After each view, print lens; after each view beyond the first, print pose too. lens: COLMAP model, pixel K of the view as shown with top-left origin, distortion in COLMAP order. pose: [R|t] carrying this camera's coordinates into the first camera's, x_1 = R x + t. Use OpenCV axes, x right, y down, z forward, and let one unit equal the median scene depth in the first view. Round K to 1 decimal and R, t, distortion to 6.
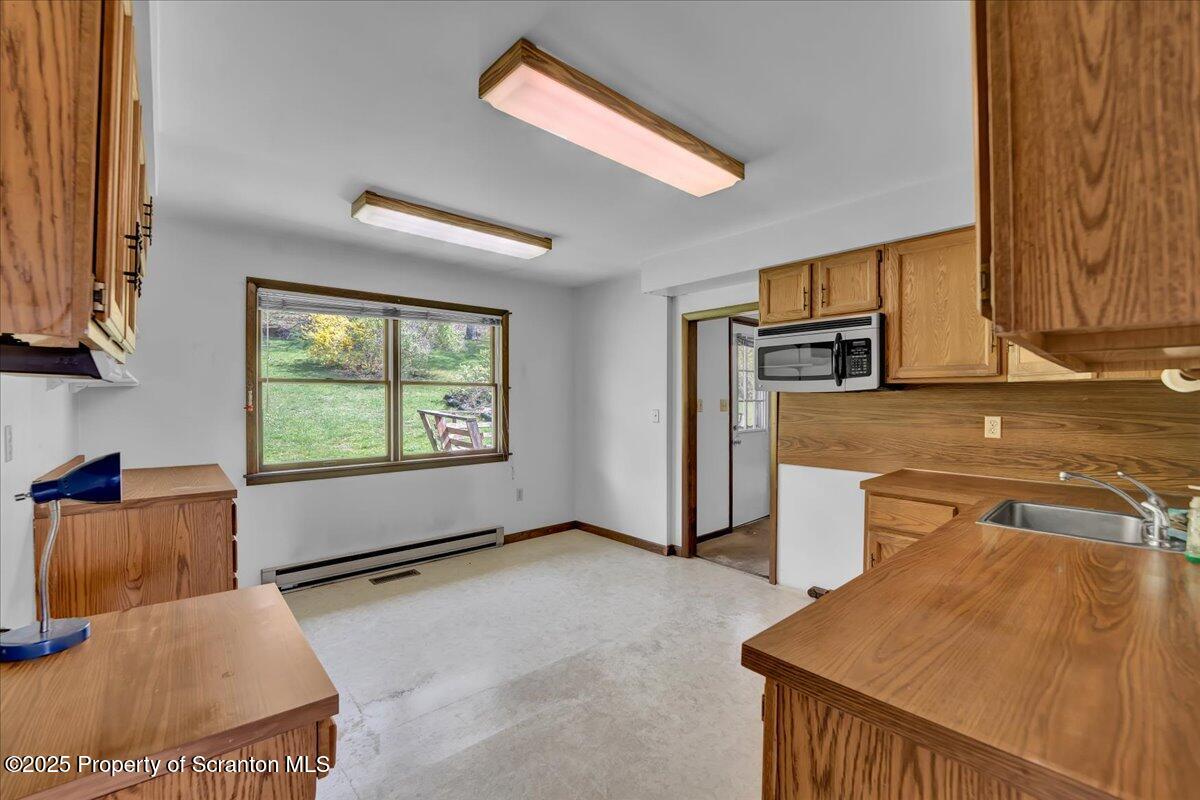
lens RADIAL K [[468.9, 0, 534.0], [0, 468.9, 395.7], [0, 0, 1]] dist [-0.018355, 0.000450]
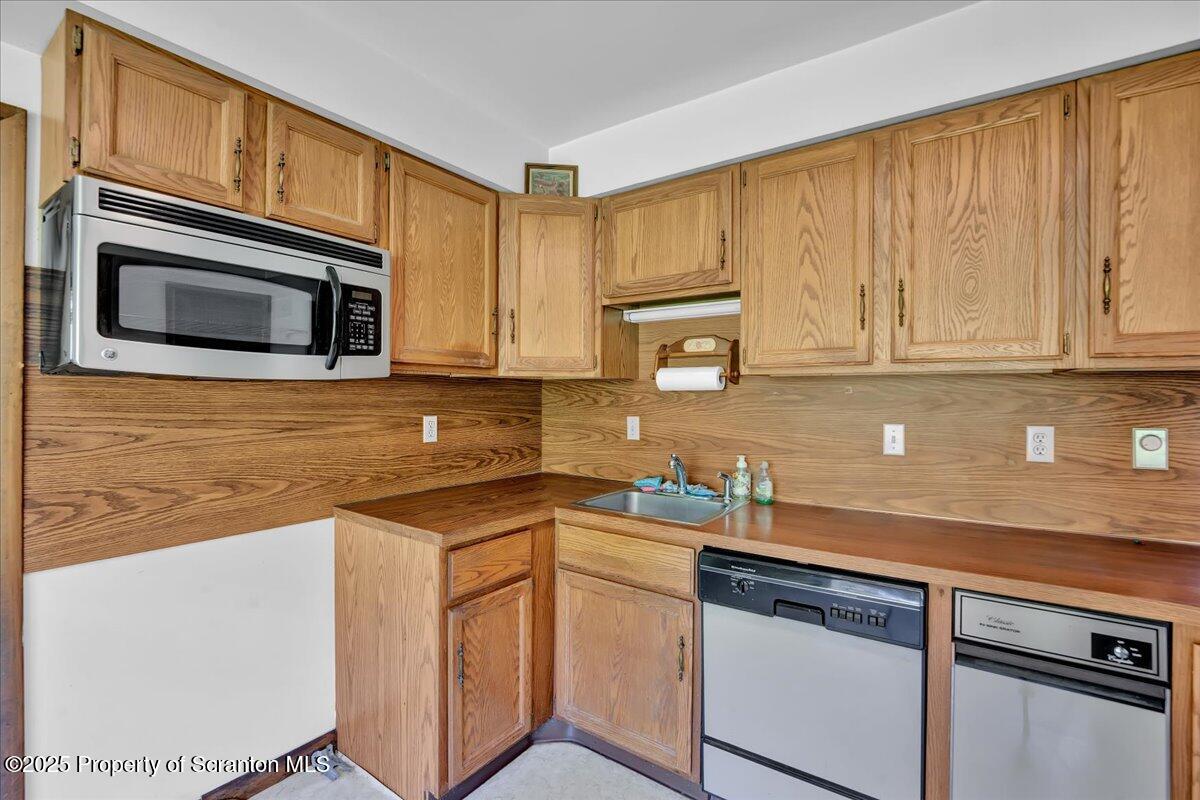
lens RADIAL K [[527.0, 0, 602.2], [0, 527.0, 397.5], [0, 0, 1]] dist [-0.000249, -0.000042]
pose [[-0.315811, -0.000947, 0.948822, 0.002124], [-0.006426, 0.999979, -0.001141, 0.010081], [-0.948800, -0.006458, -0.315810, 0.936732]]
